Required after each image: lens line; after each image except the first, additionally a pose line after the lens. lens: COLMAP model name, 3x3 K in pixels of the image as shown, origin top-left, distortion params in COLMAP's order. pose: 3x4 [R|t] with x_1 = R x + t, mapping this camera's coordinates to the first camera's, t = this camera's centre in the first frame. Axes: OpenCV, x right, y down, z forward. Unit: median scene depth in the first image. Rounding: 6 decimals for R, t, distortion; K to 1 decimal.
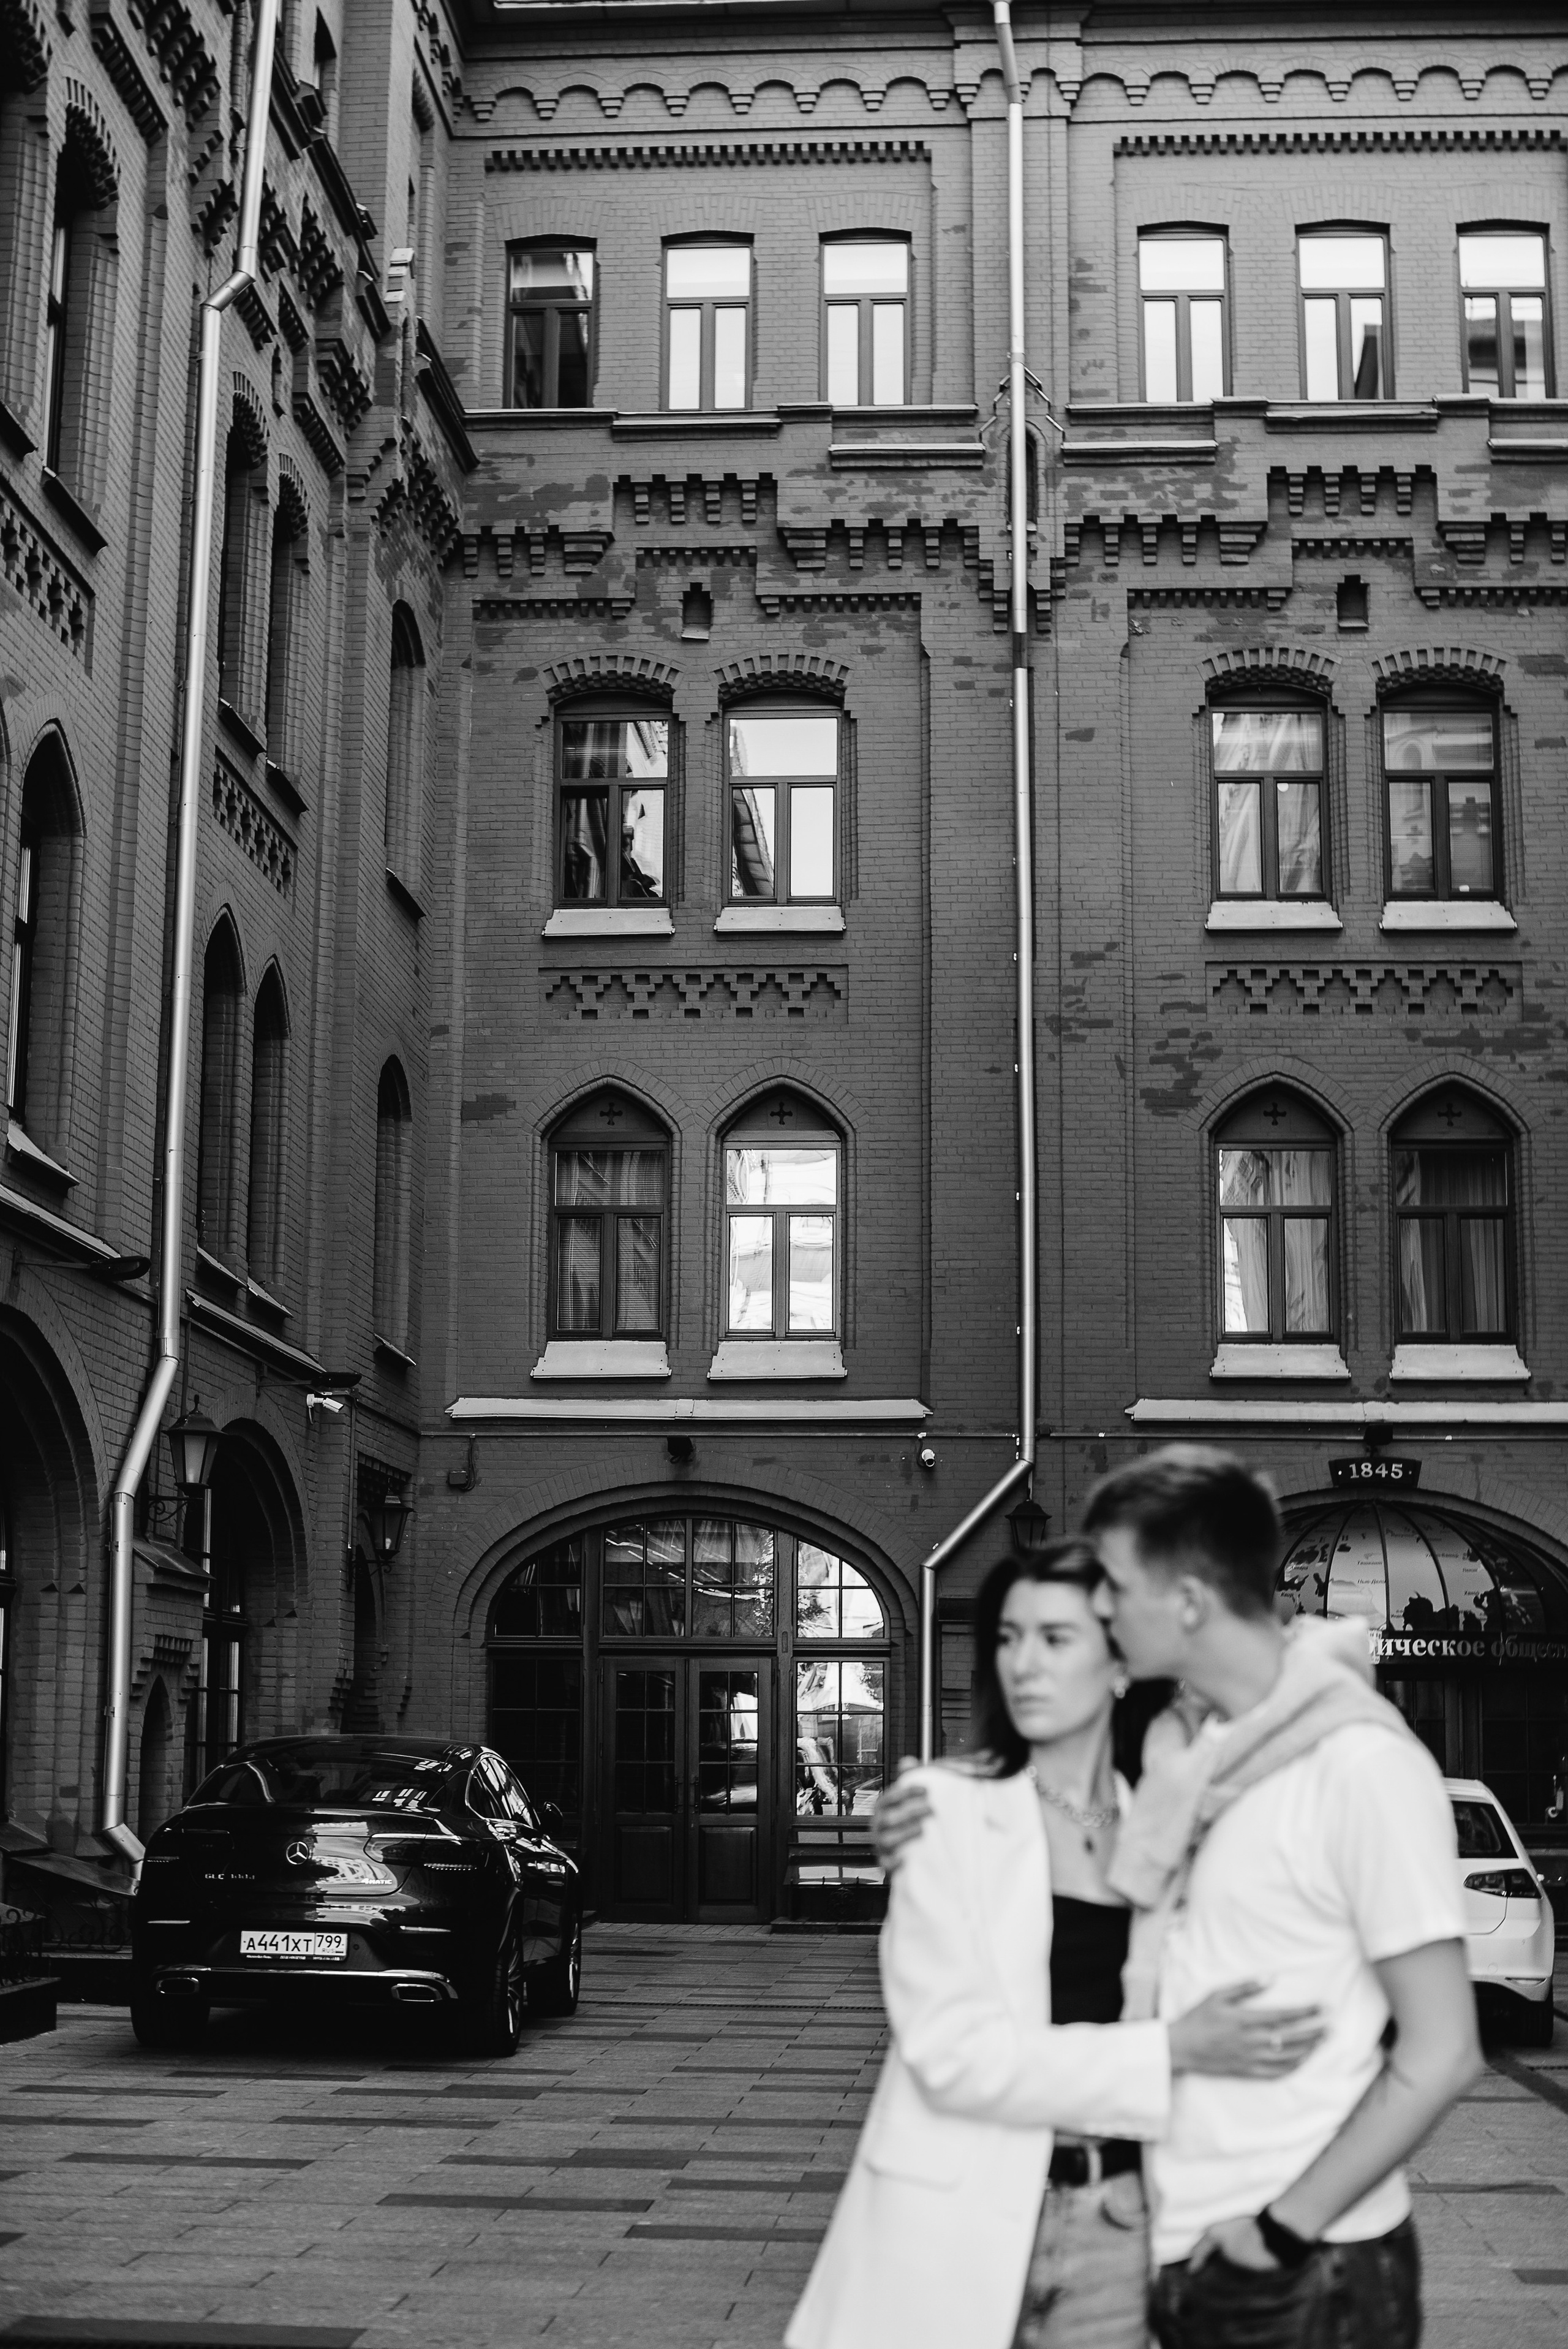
lens RADIAL K [[3594.3, 0, 792.4], [0, 3594.3, 1189.9], [0, 0, 1]] dist [-0.124568, 0.000000]
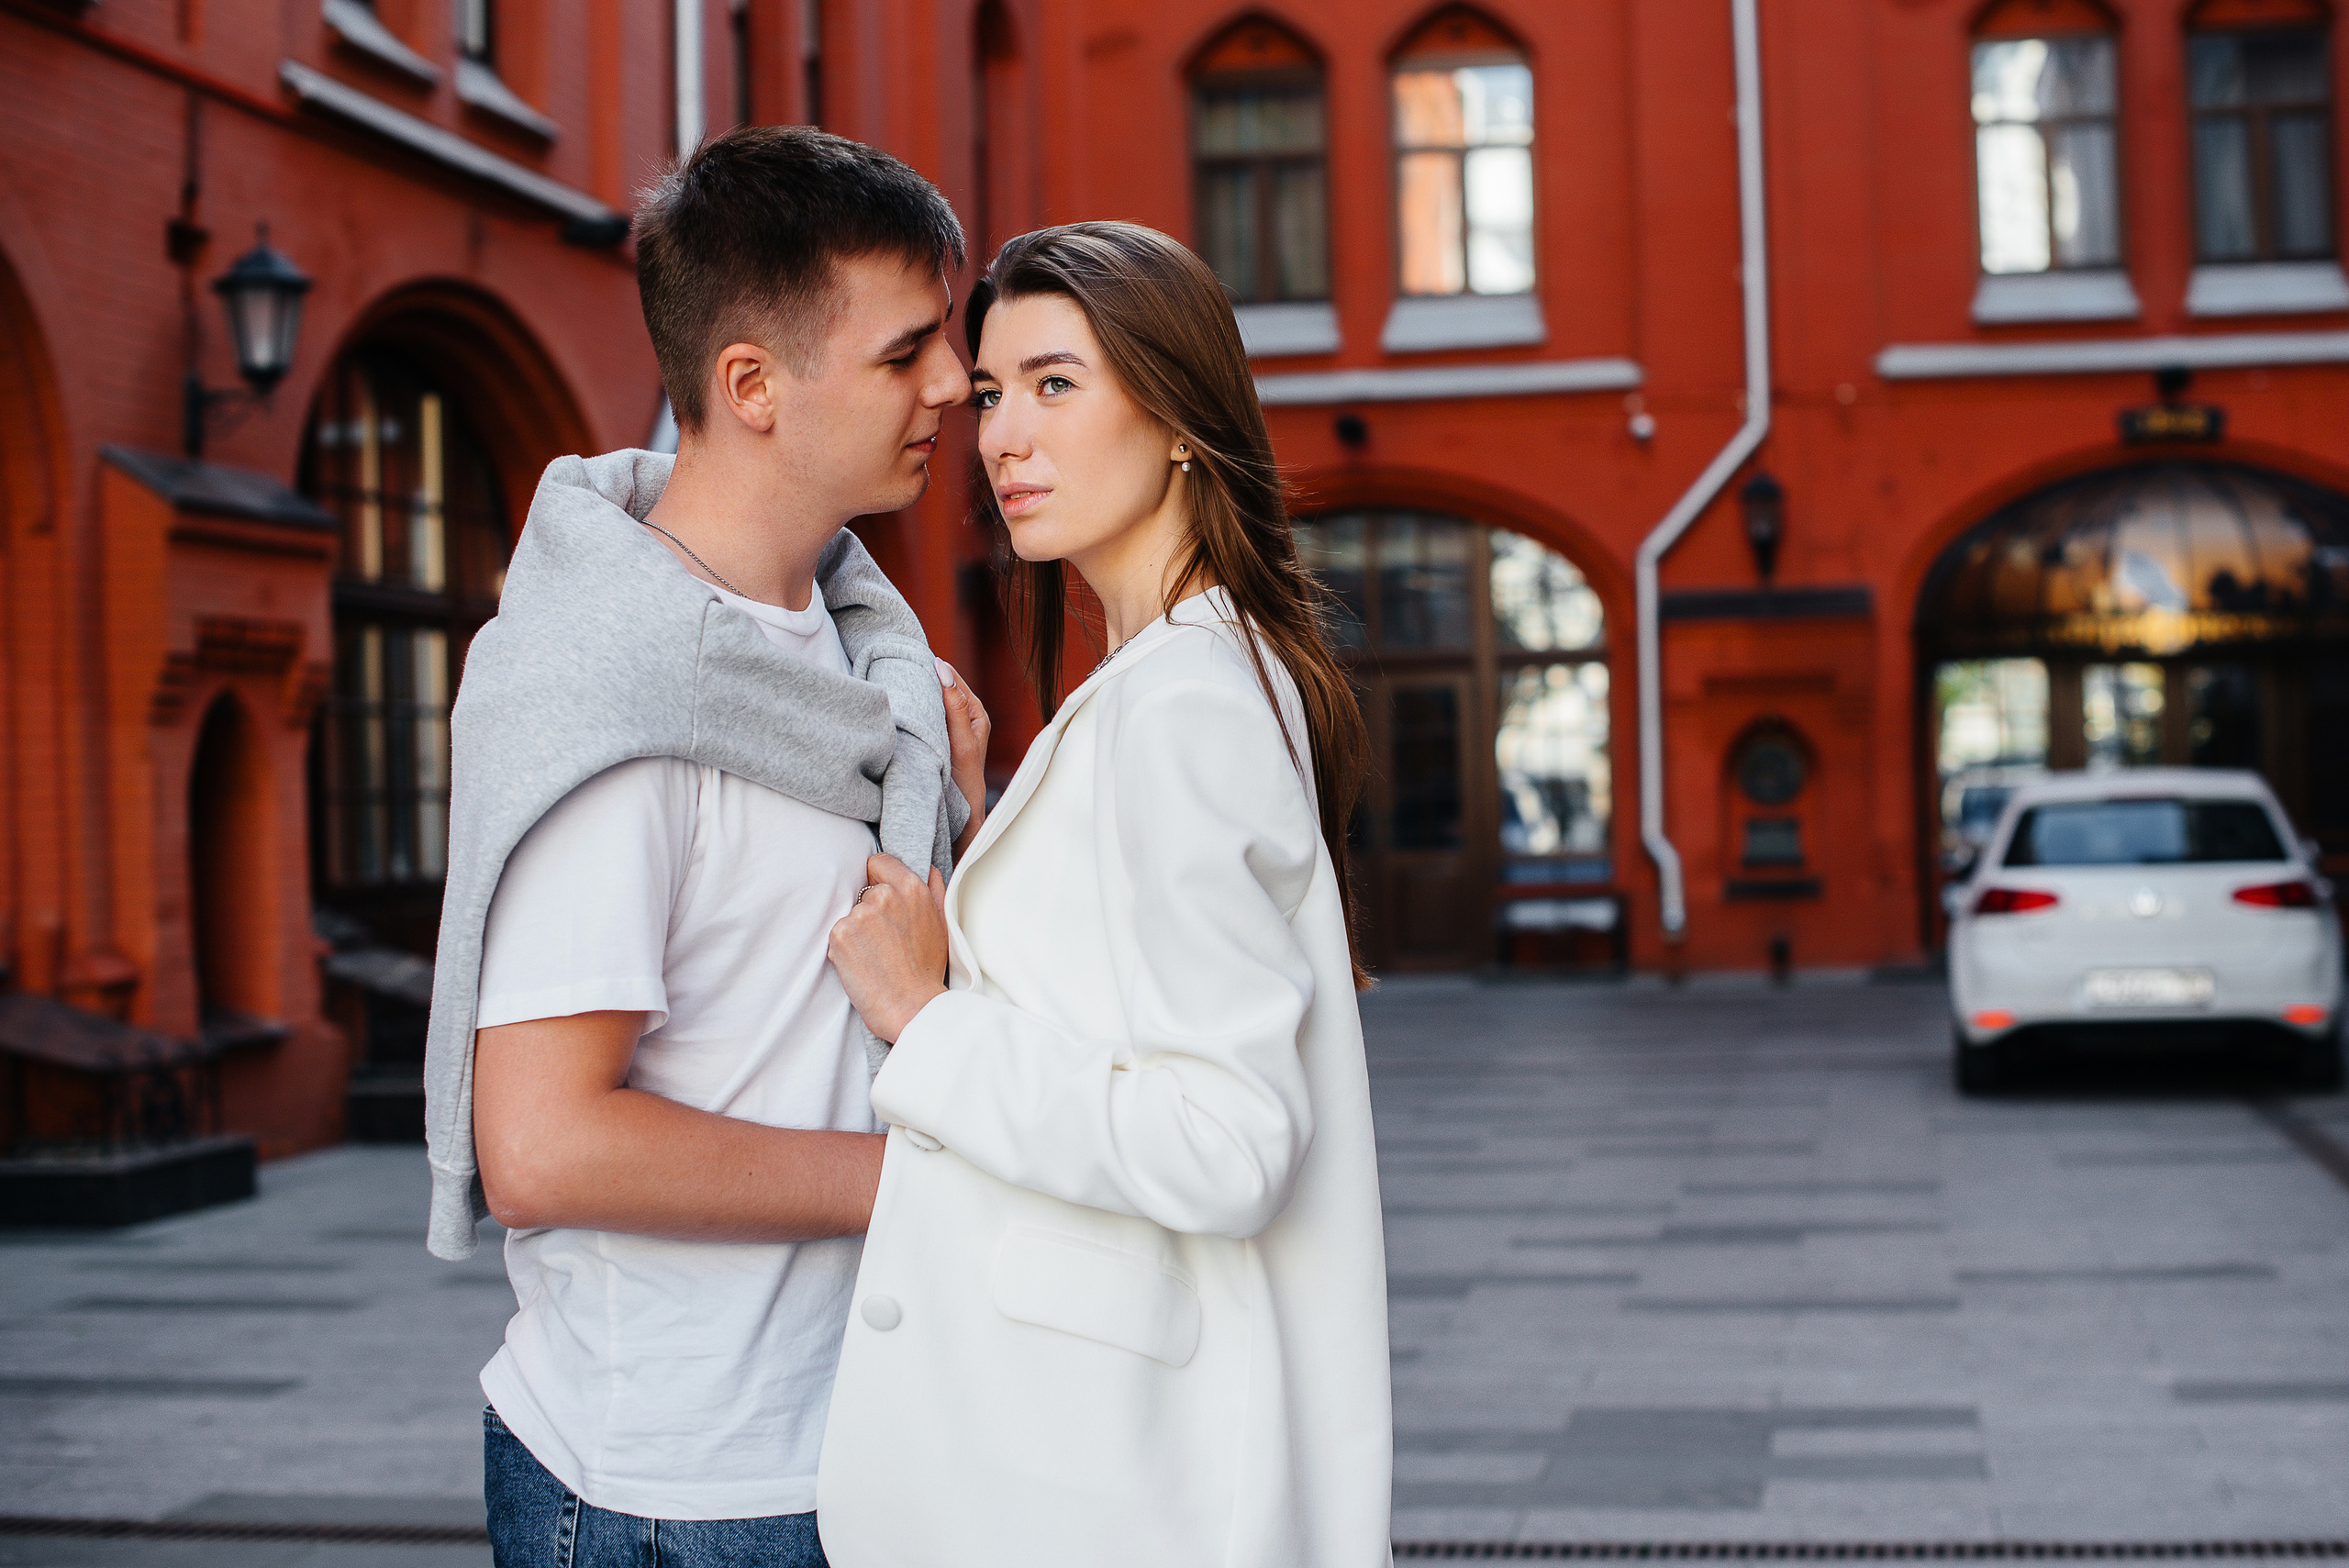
lens RADIAL K [[3931.0, 0, 1262.7], [0, 3931.0, 859.2], [0, 0, 1]] dist [-0.075627, 0.000000]
pose [[0.994902, -0.035722, -0.094305, 0.031694], [0.051278, 0.984440, 0.168075, 0.013562], [0.086833, -0.172054, 0.981253, 0.057118]]
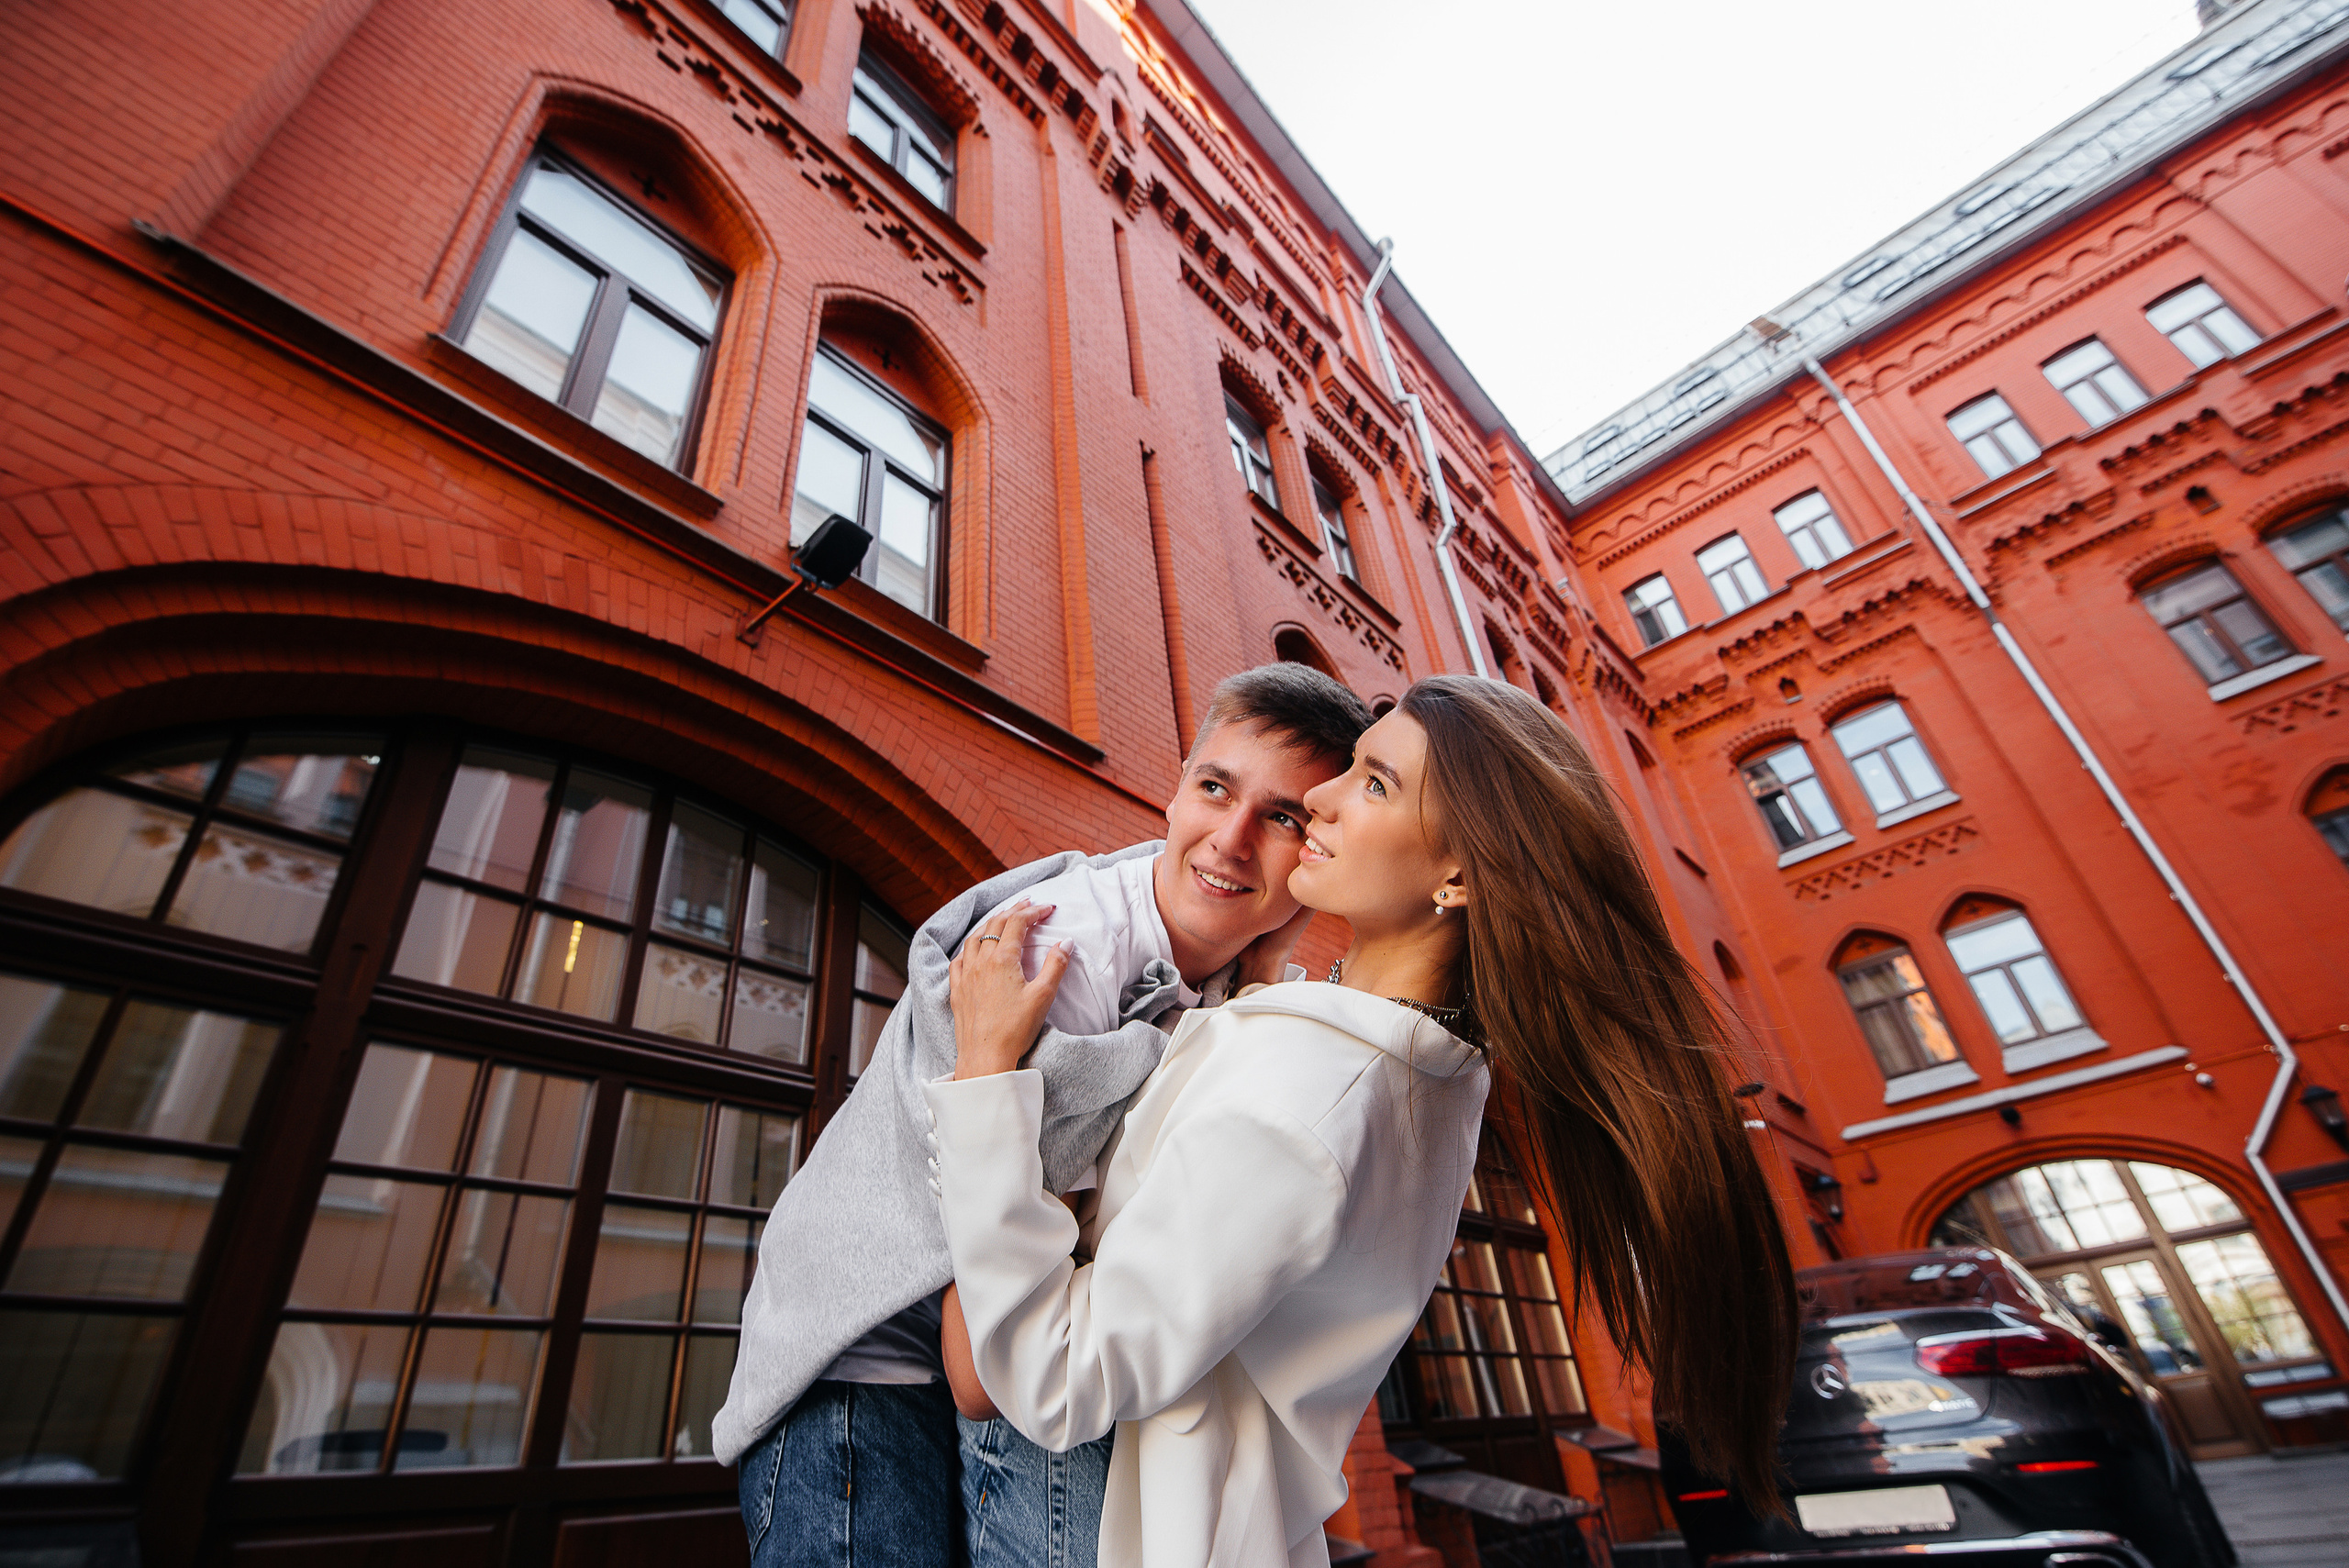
lens RADIAL K [[1075.4, 0, 1156.9], [0, 1075.4, 794.7], [0, 0, 1]] dist [-0.004342, -0.006878]
pose [[0.788659, -0.402029, -0.465176, -0.050506], [0.188603, 0.878308, -0.439321, 0.080711], [0.585188, 0.258741, 0.768510, 0.377982]]
